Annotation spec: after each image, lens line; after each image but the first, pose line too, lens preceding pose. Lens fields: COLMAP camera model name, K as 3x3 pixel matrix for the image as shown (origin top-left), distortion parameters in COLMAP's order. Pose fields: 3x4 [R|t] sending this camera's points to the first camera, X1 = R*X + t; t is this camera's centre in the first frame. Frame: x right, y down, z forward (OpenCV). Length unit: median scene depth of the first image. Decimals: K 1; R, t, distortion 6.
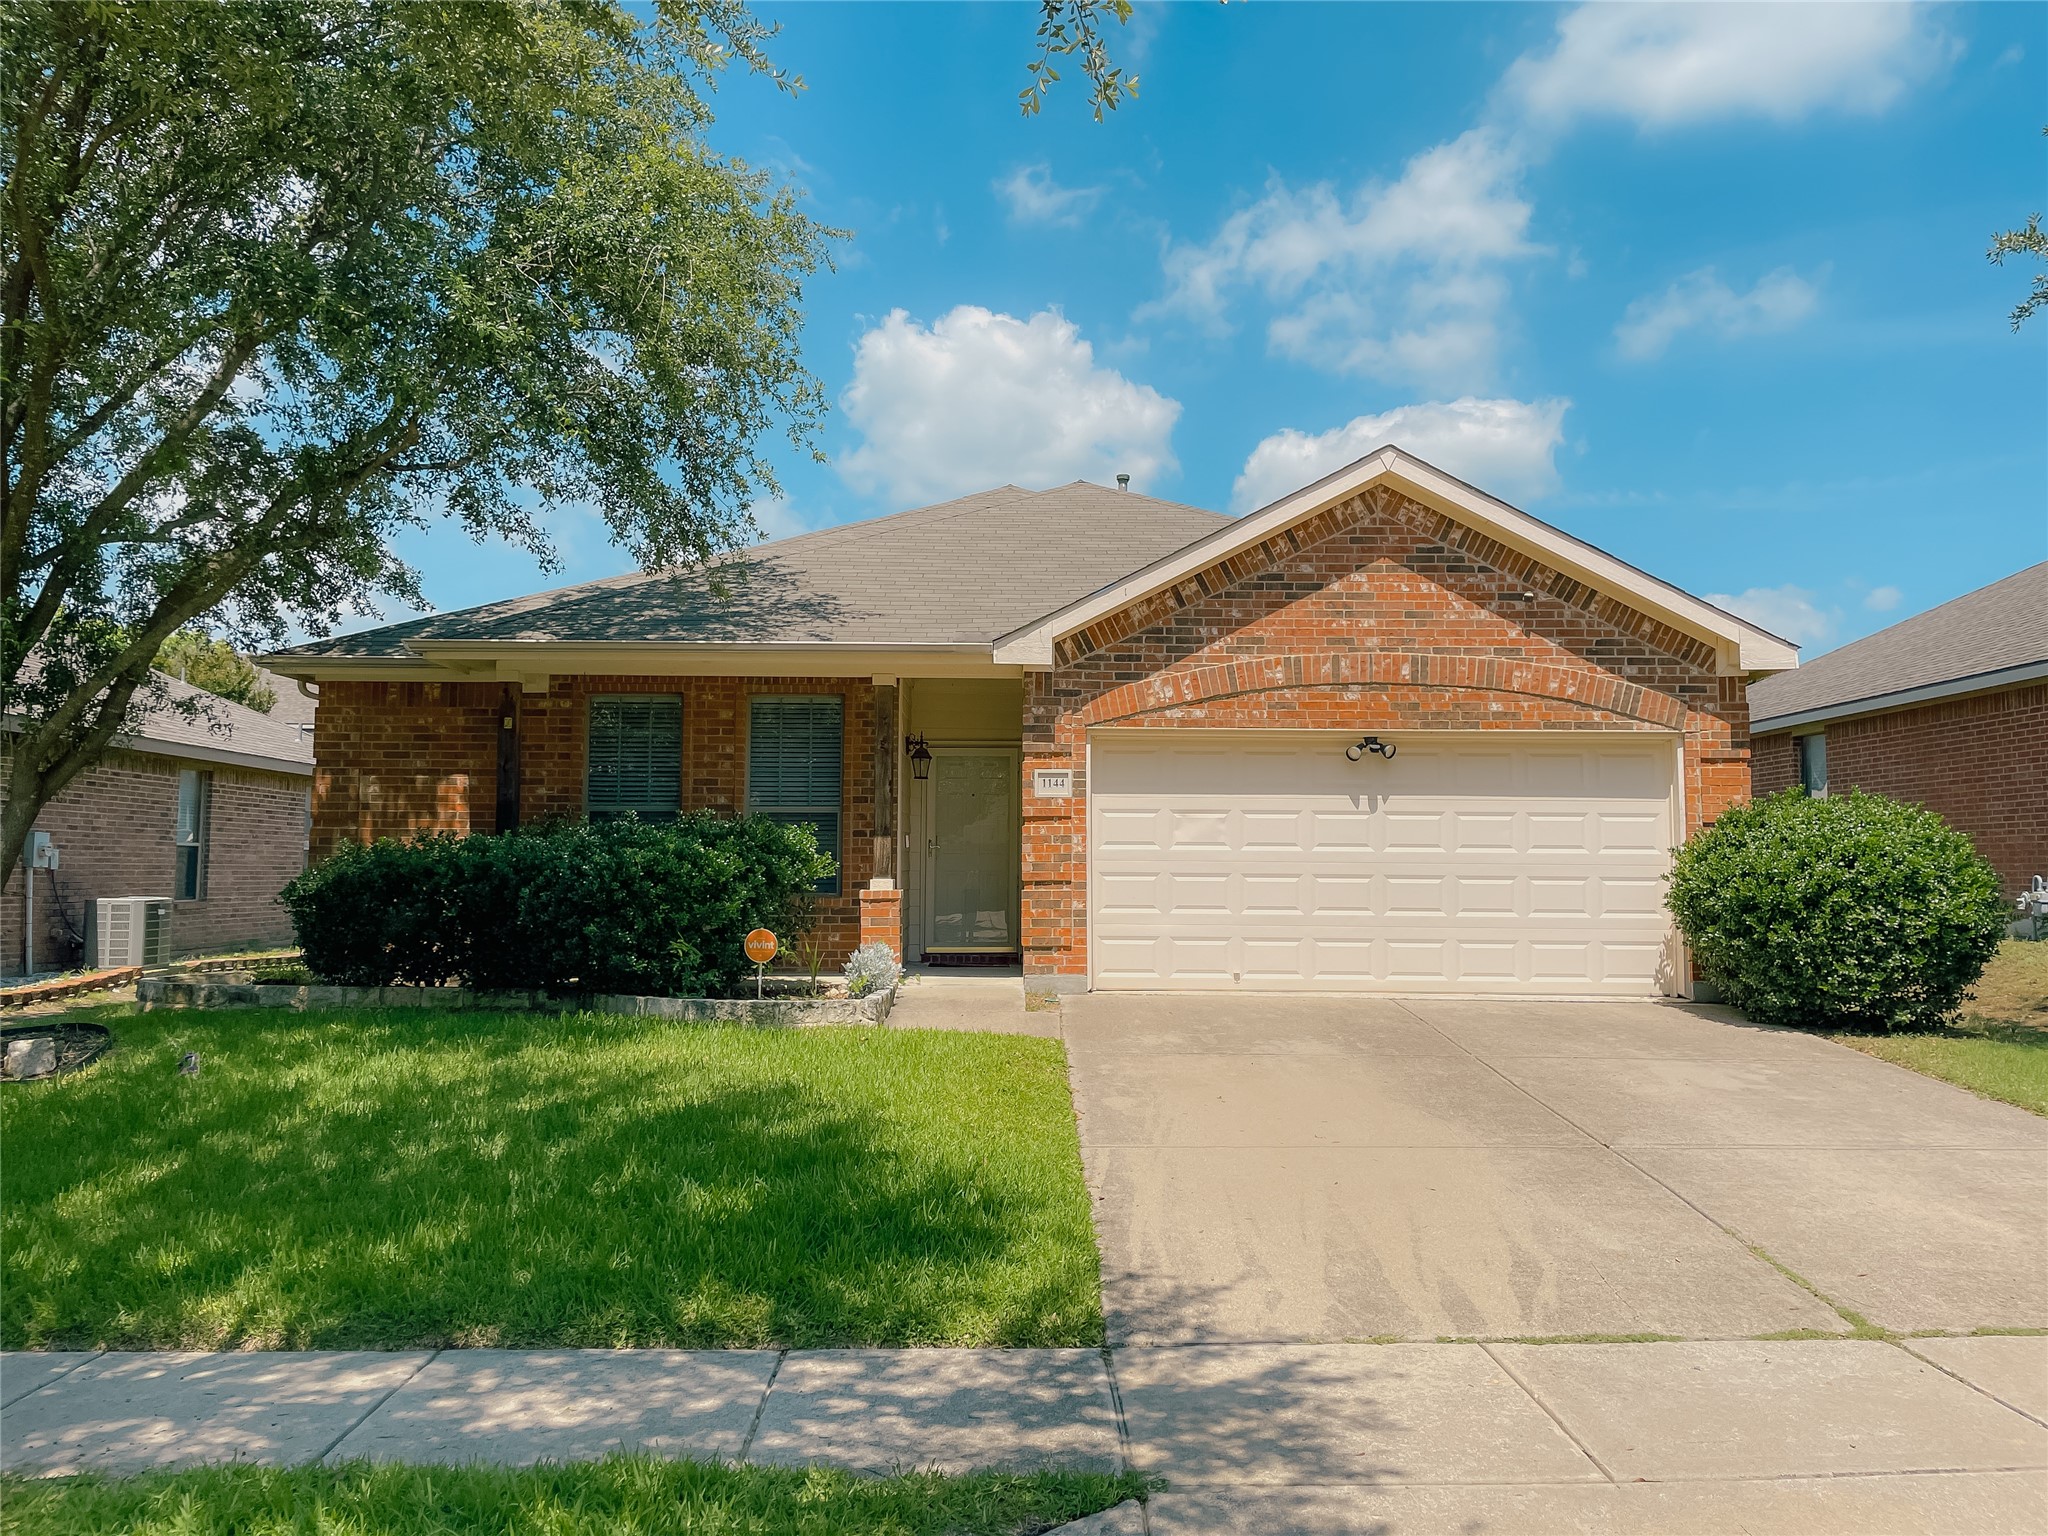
lens RADIAL K [[1560.7, 0, 1022.3], [0, 1560.7, 727.4], [0, 0, 1]] dist [0.069274, -0.080322]
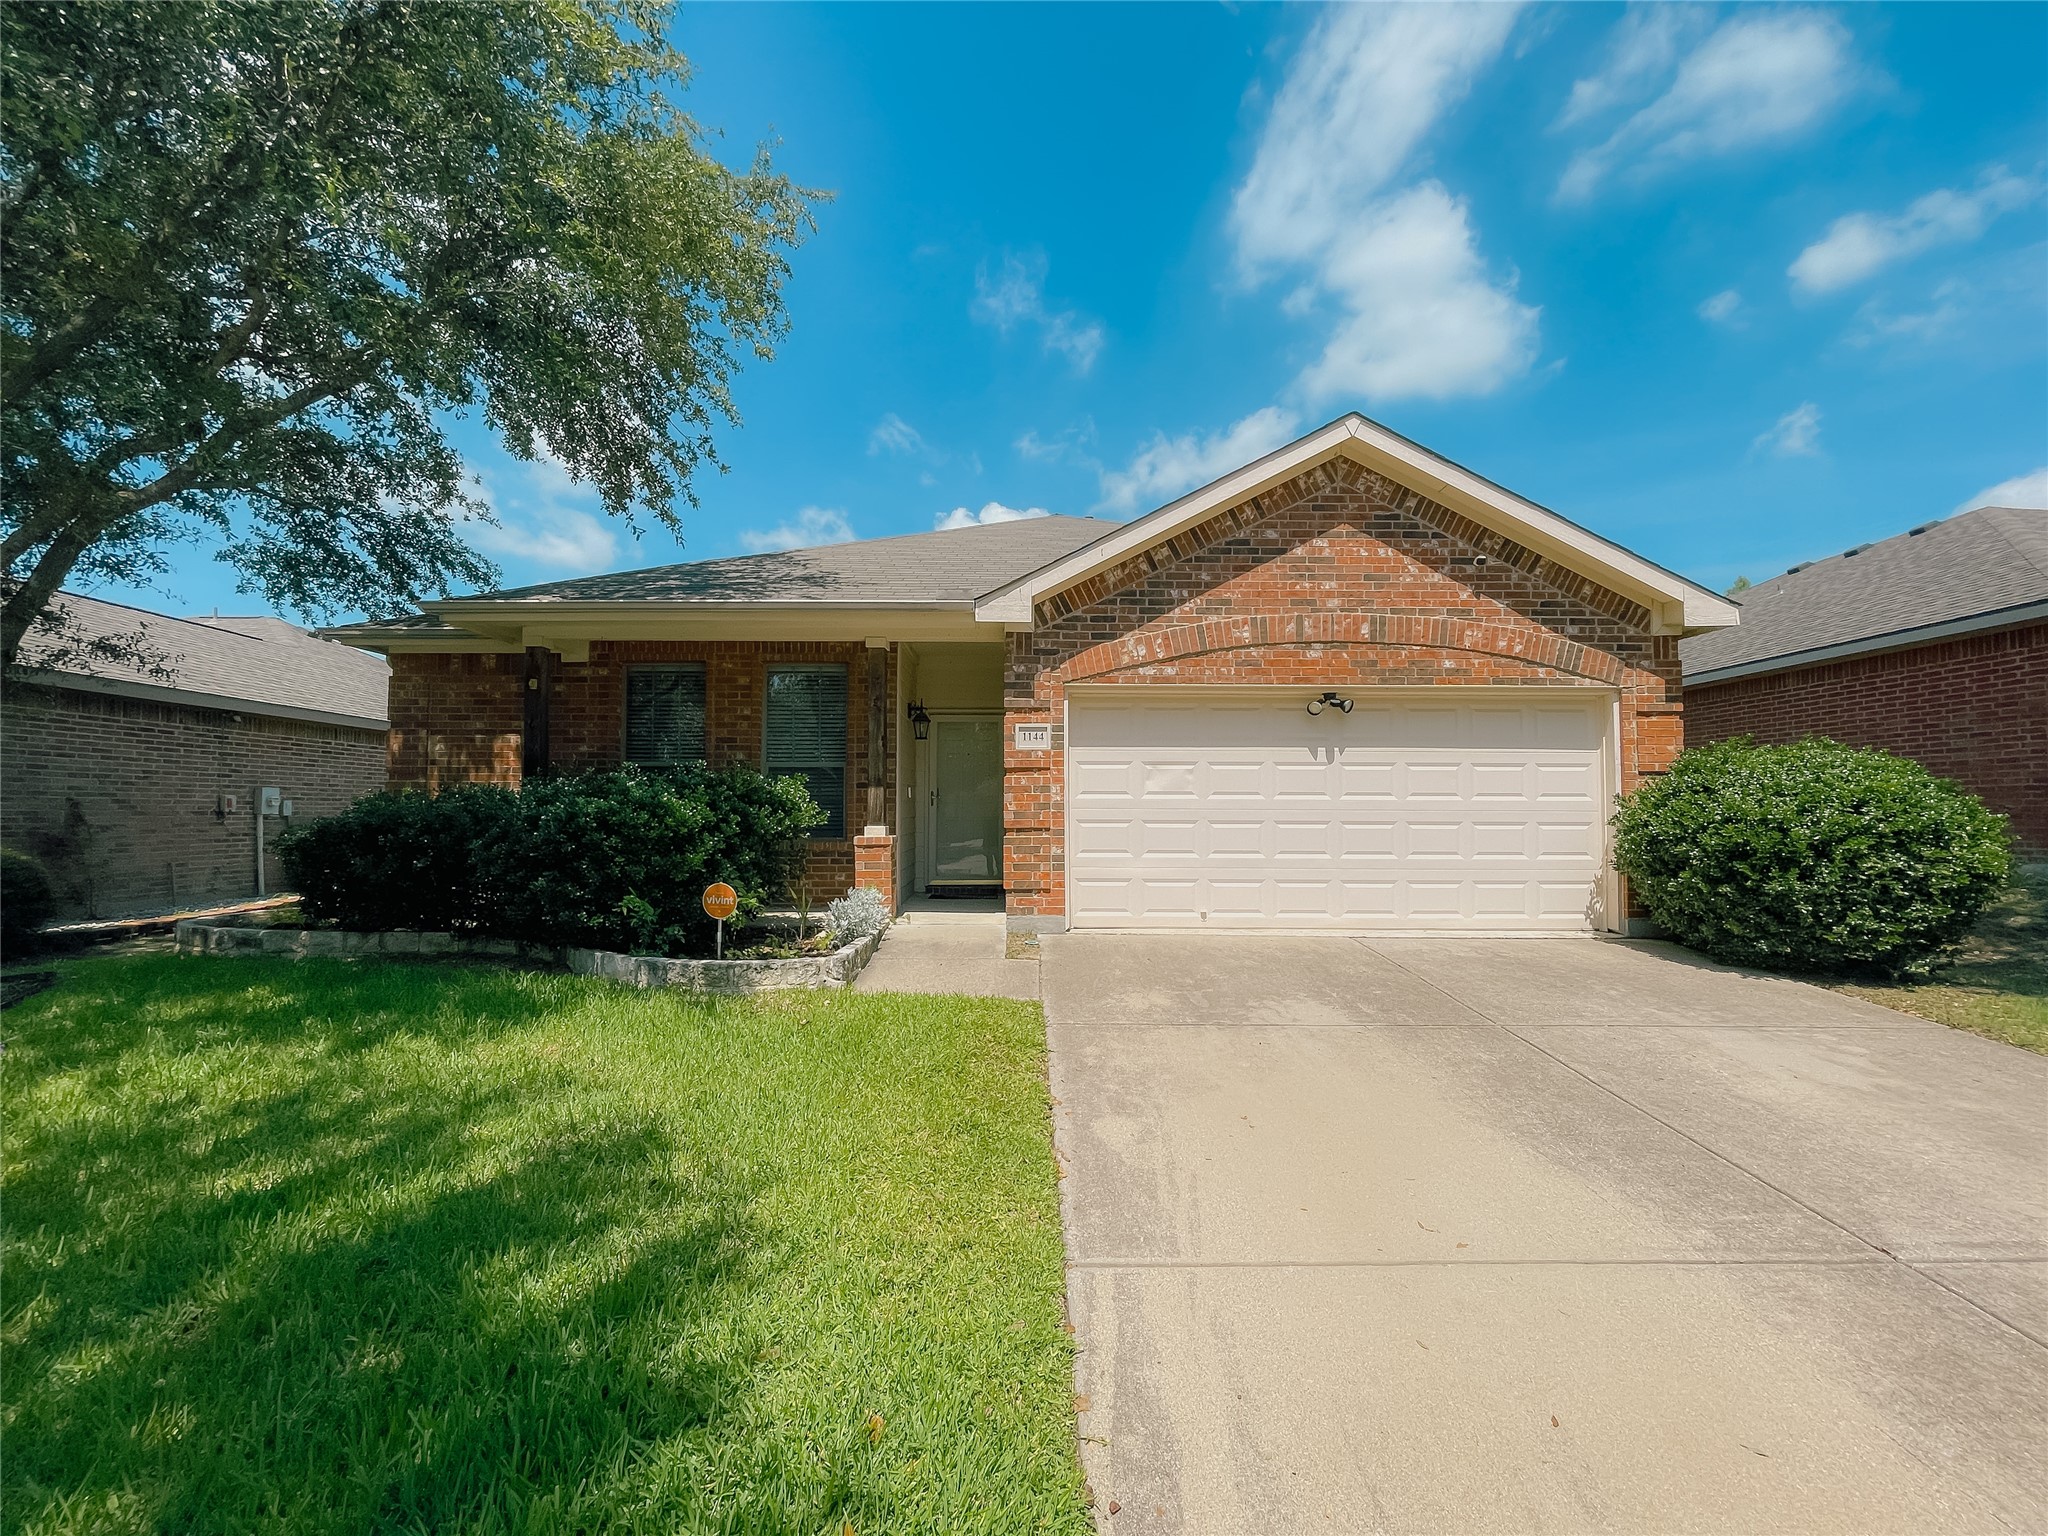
lens RADIAL K [[838.7, 0, 1008.8], [0, 838.7, 781.7], [0, 0, 1]] dist [-0.004102, 0.001277]
pose [[0.999857, -0.002842, -0.016685, 0.012455], [0.003761, 0.998462, 0.055317, 0.034224], [0.016502, -0.055372, 0.998329, 0.423199]]
